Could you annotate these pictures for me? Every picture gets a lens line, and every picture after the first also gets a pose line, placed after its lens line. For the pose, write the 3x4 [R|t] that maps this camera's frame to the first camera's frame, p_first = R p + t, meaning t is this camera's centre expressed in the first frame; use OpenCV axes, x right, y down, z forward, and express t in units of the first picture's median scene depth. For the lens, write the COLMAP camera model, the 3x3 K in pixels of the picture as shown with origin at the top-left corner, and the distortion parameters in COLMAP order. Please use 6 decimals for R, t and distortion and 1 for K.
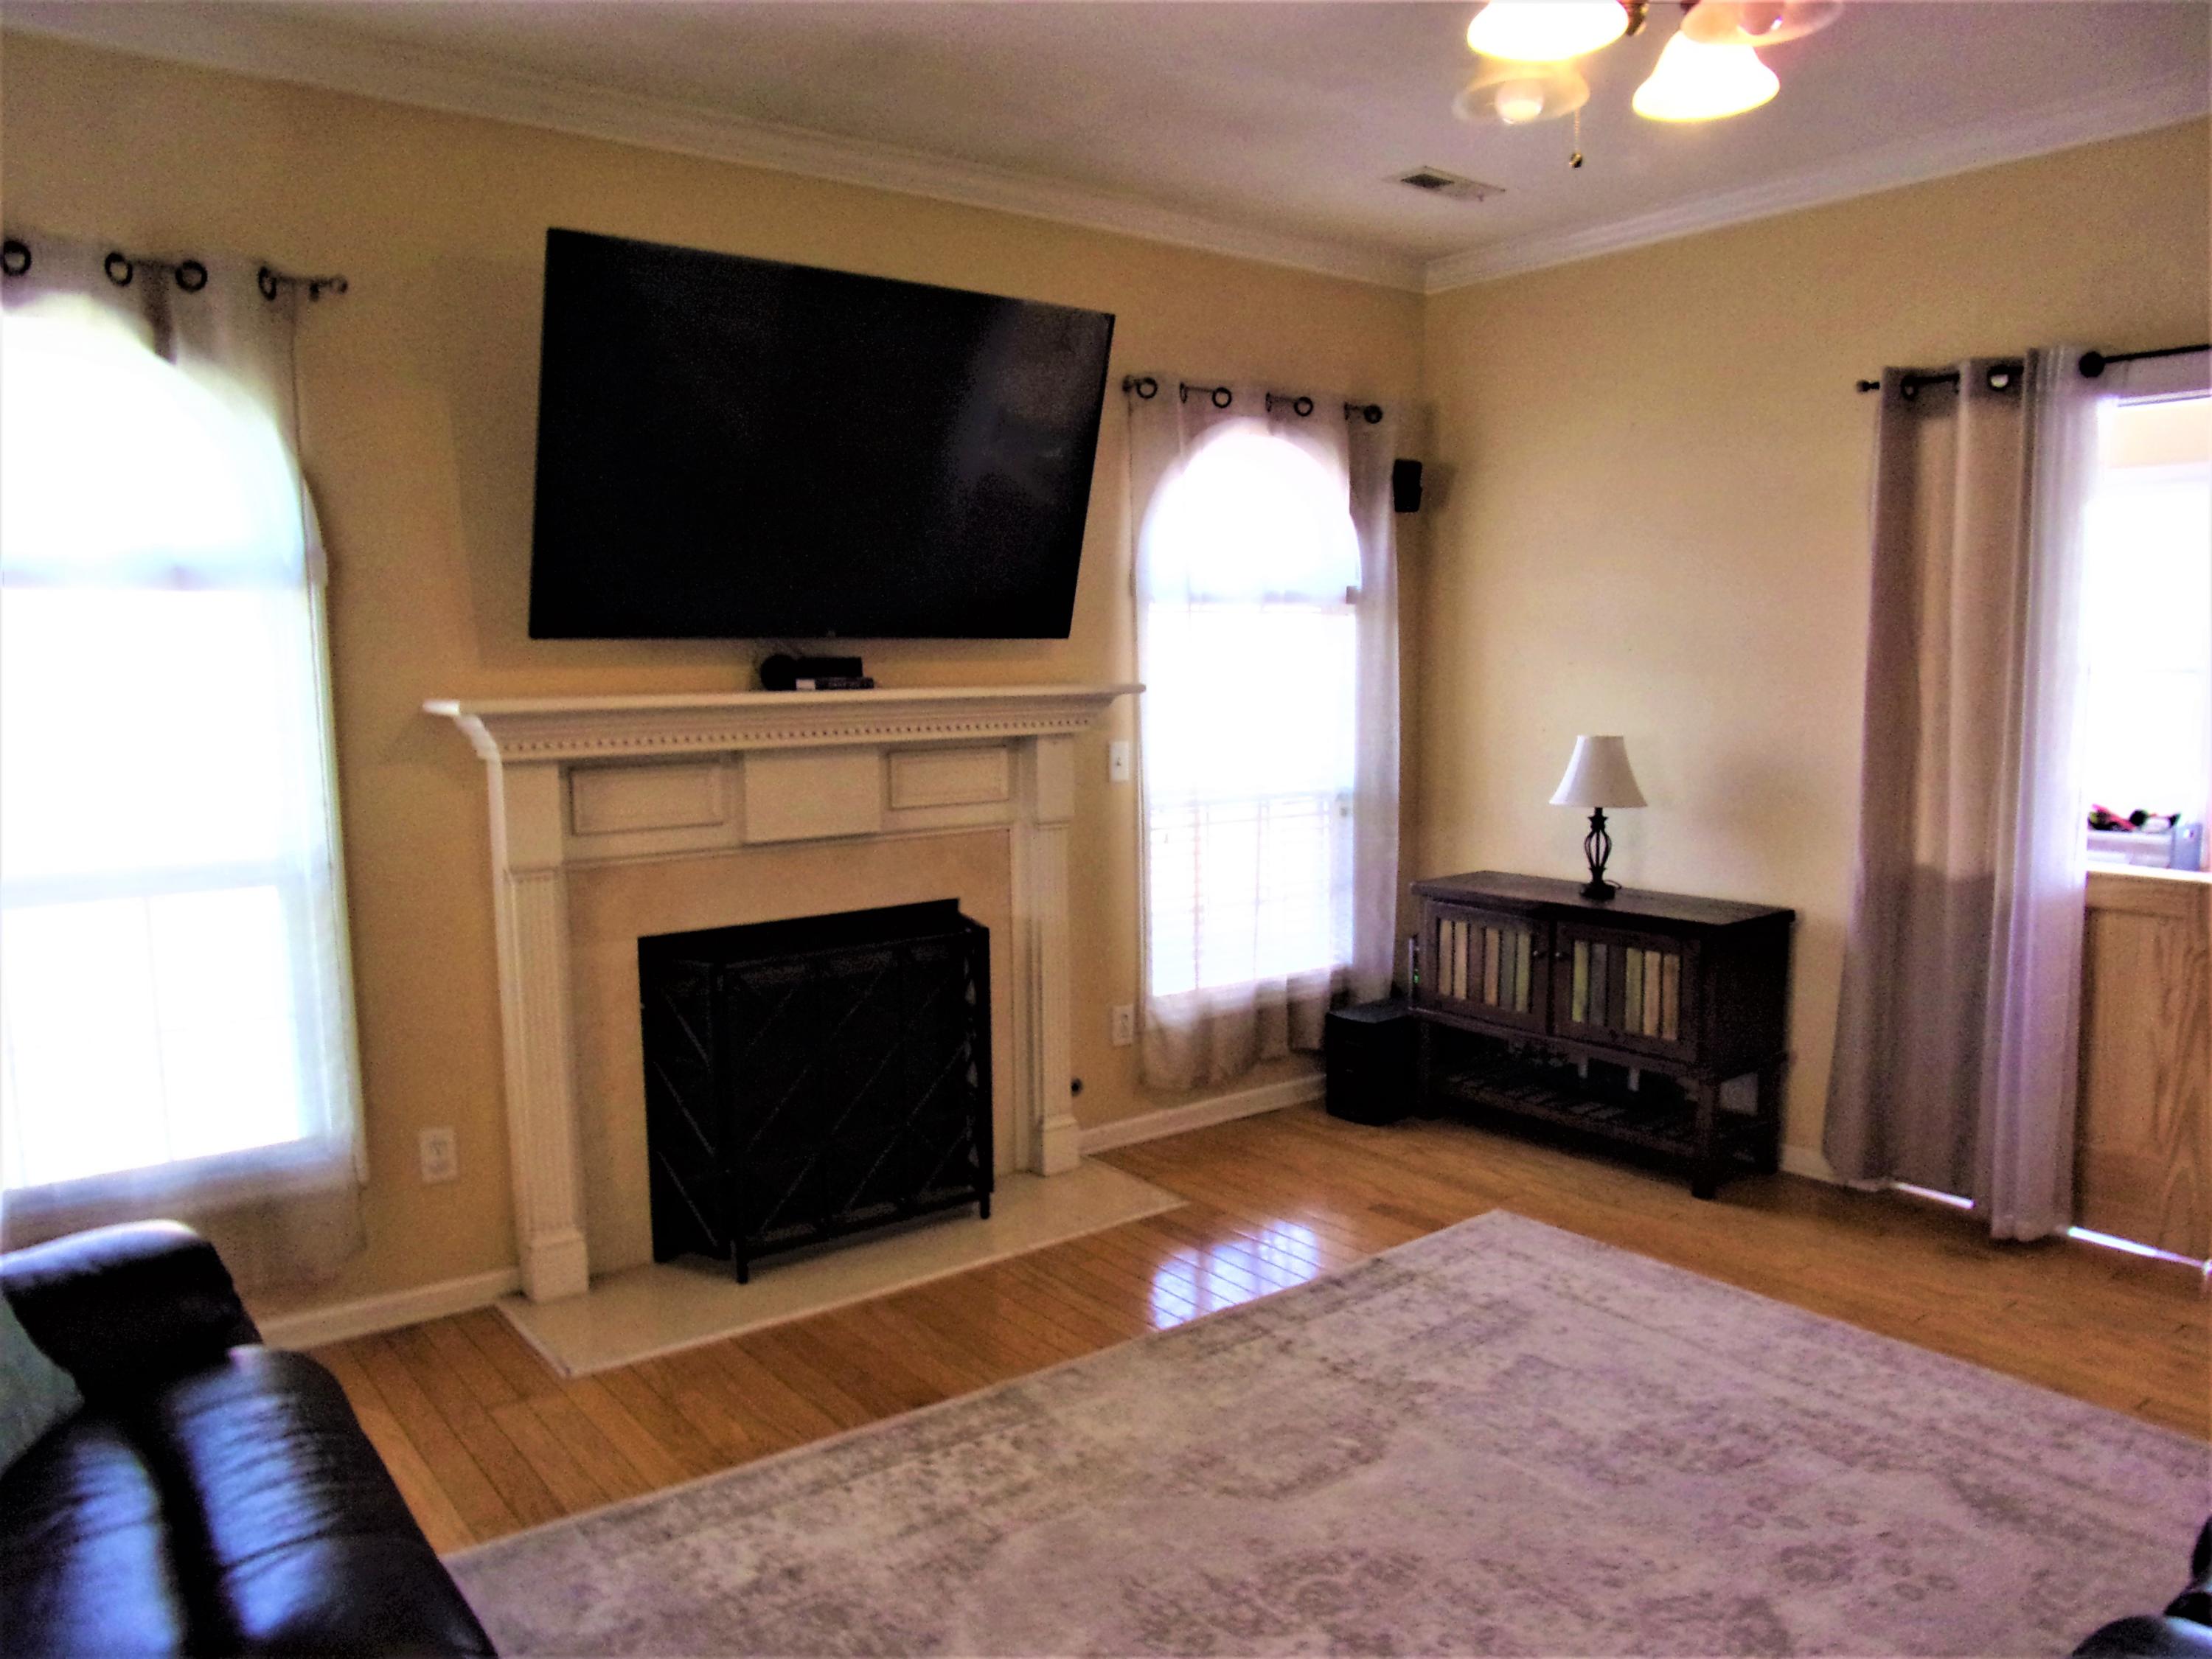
lens RADIAL K [[1616.3, 0, 1102.8], [0, 1616.3, 849.6], [0, 0, 1]] dist [-0.063158, 0.052398]
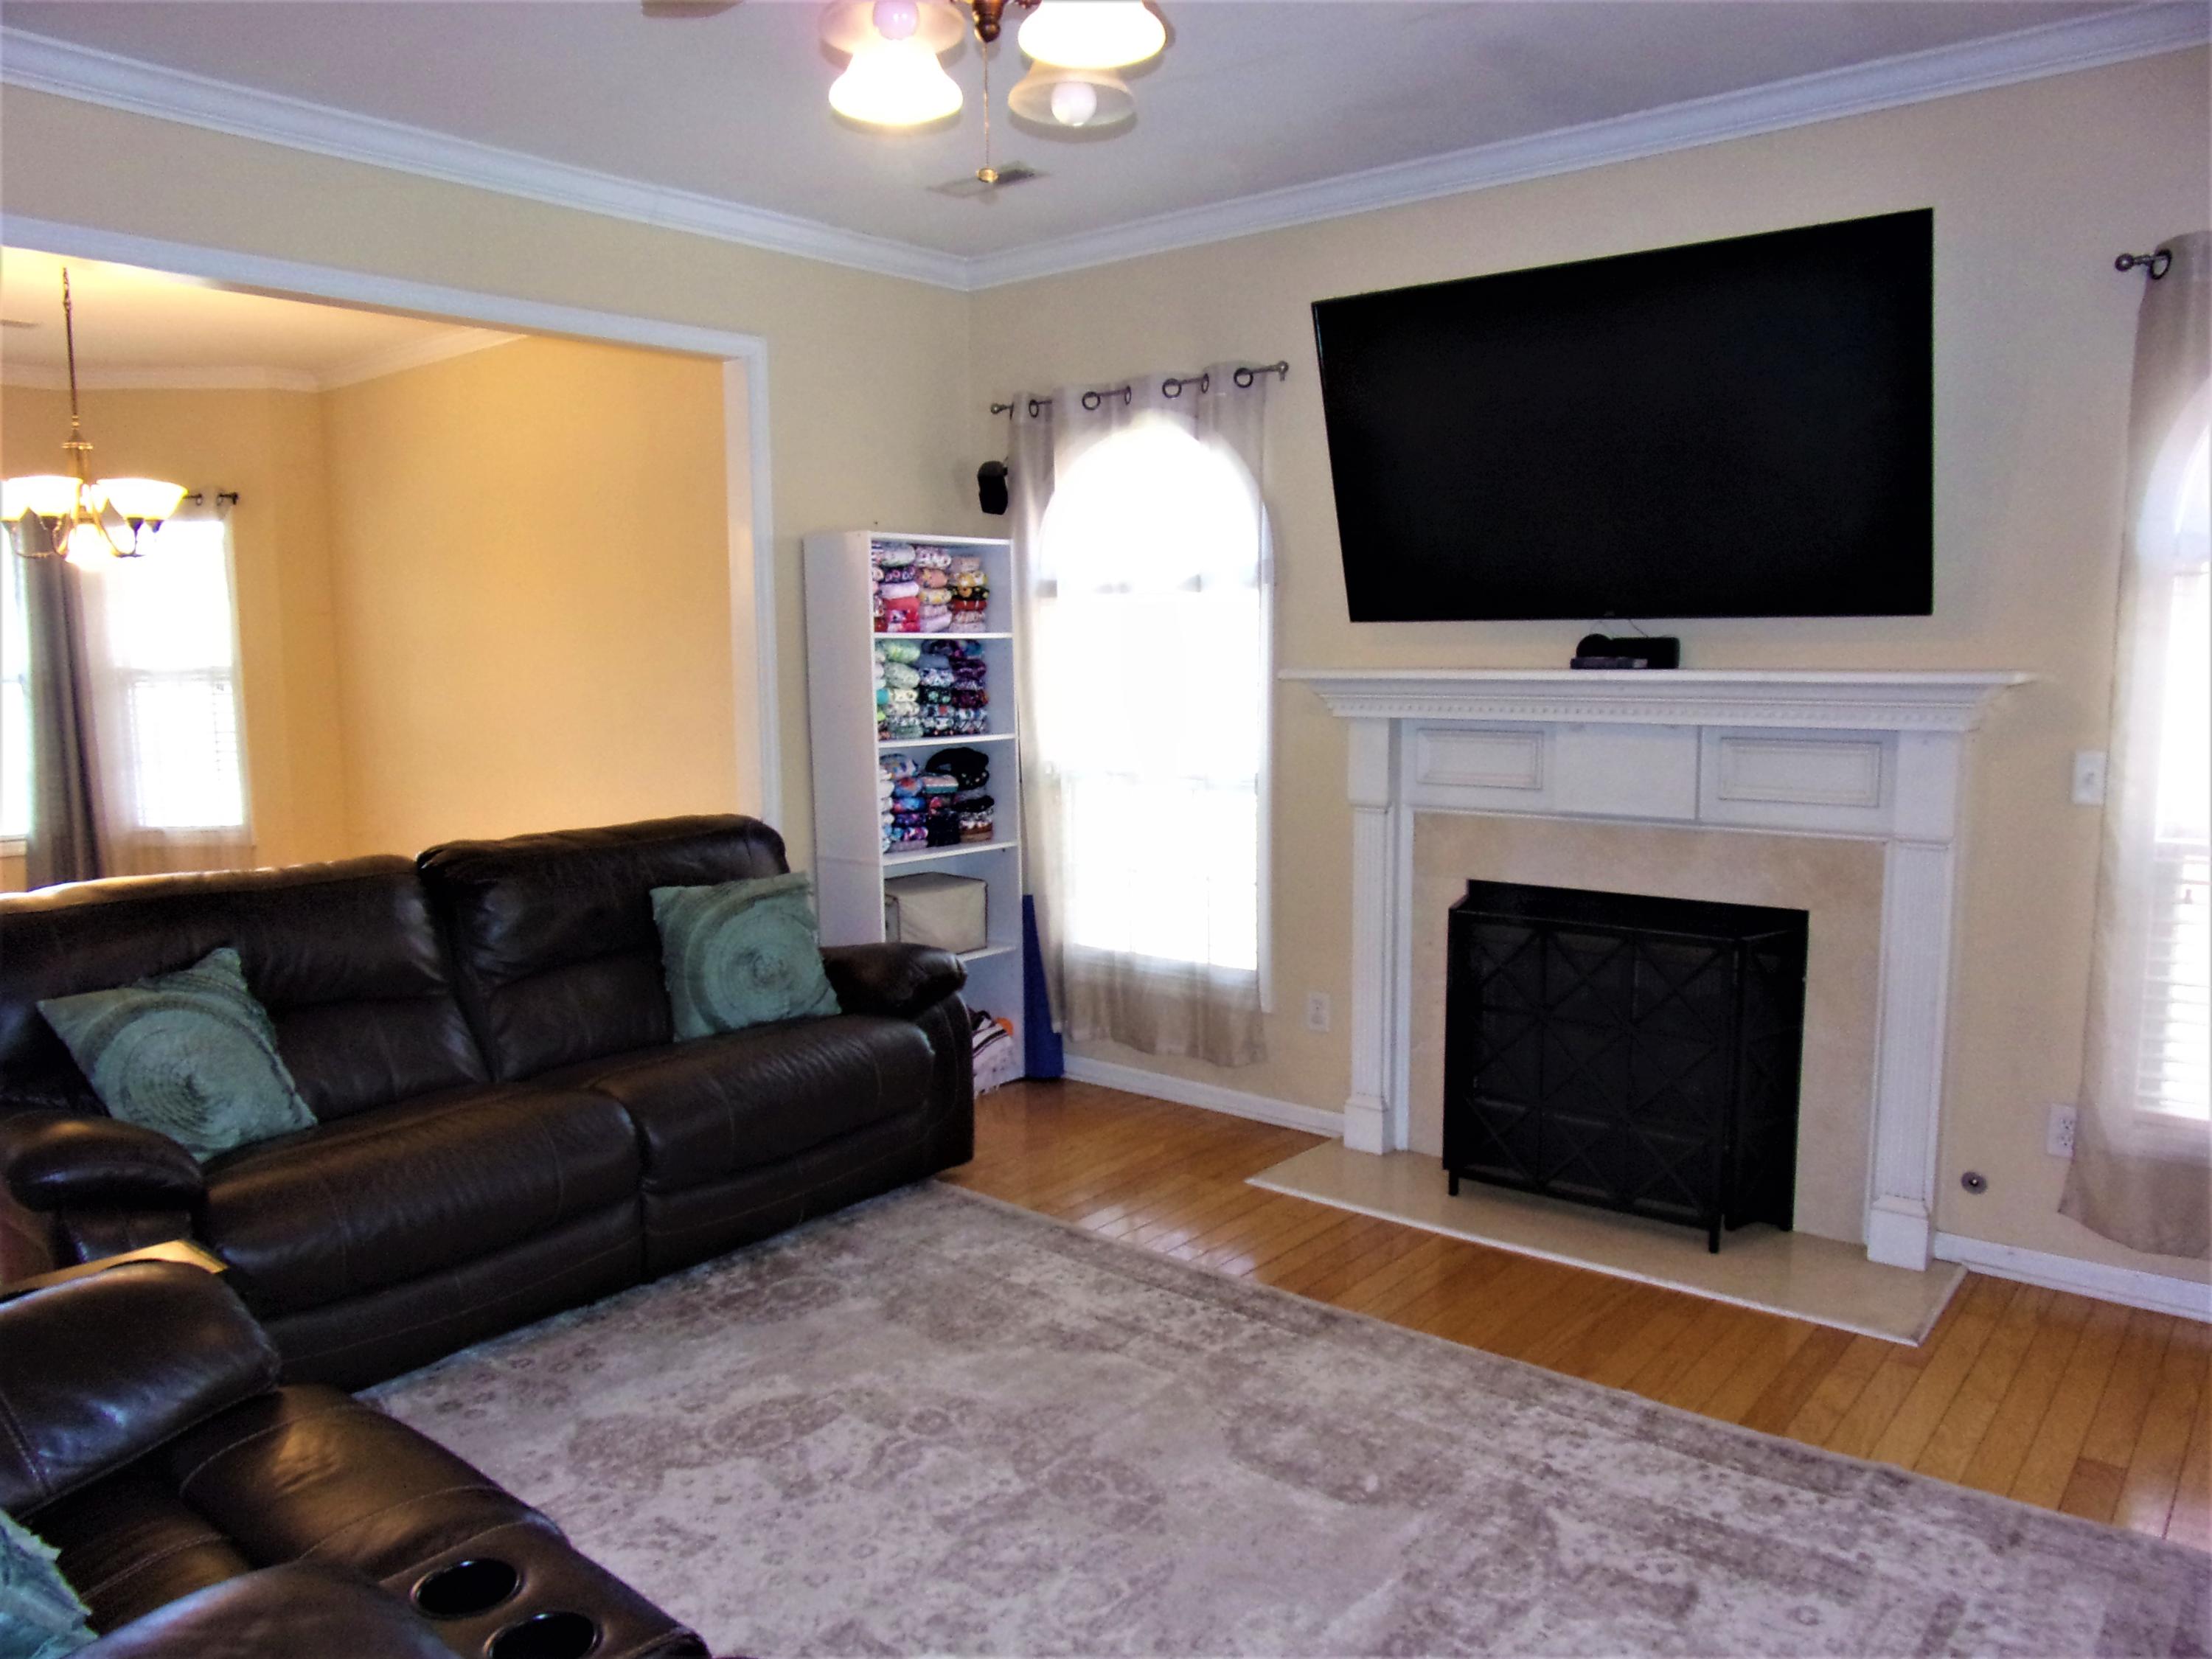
lens RADIAL K [[1605.8, 0, 1101.4], [0, 1605.8, 847.9], [0, 0, 1]] dist [-0.051122, 0.031155]
pose [[0.219829, 0.123836, -0.967647, 0.874438], [-0.122965, 0.987516, 0.098444, -0.055438], [0.967758, 0.097346, 0.232312, 0.551079]]
